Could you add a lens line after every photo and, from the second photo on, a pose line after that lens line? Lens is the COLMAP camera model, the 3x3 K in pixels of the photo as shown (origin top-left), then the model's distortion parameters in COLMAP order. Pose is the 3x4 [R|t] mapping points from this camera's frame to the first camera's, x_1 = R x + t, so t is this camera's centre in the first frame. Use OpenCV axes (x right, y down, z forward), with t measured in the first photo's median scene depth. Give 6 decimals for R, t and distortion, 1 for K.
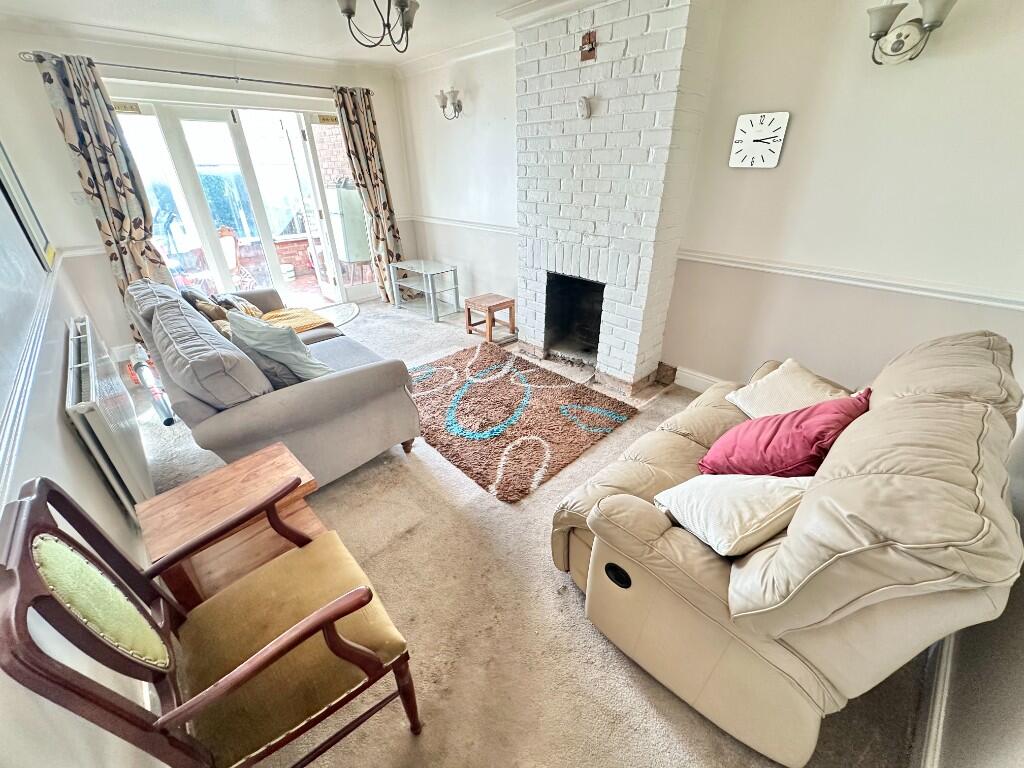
lens RADIAL K [[406.5, 0, 512.0], [0, 406.5, 384.0], [0, 0, 1]] dist [-0.002915, -0.000305]
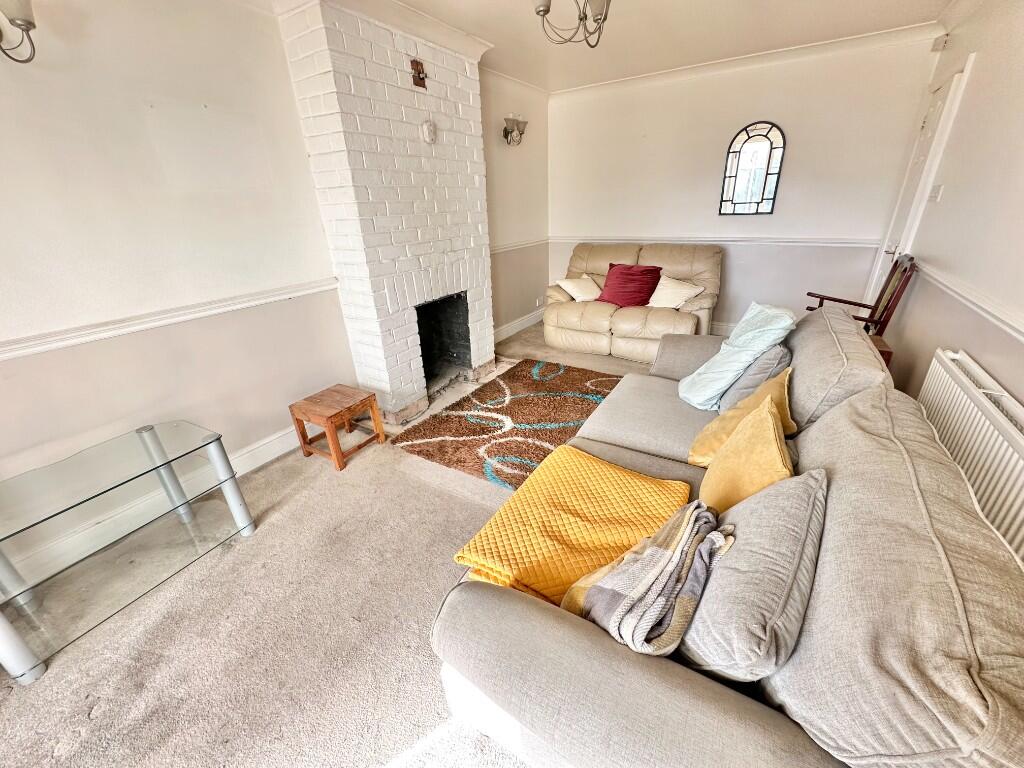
lens RADIAL K [[406.5, 0, 512.0], [0, 406.5, 384.0], [0, 0, 1]] dist [-0.002915, -0.000305]
pose [[-0.254342, -0.373947, 0.891893, -0.865419], [0.497136, 0.740497, 0.452239, -0.480514], [-0.829558, 0.558416, -0.002437, 0.998608]]
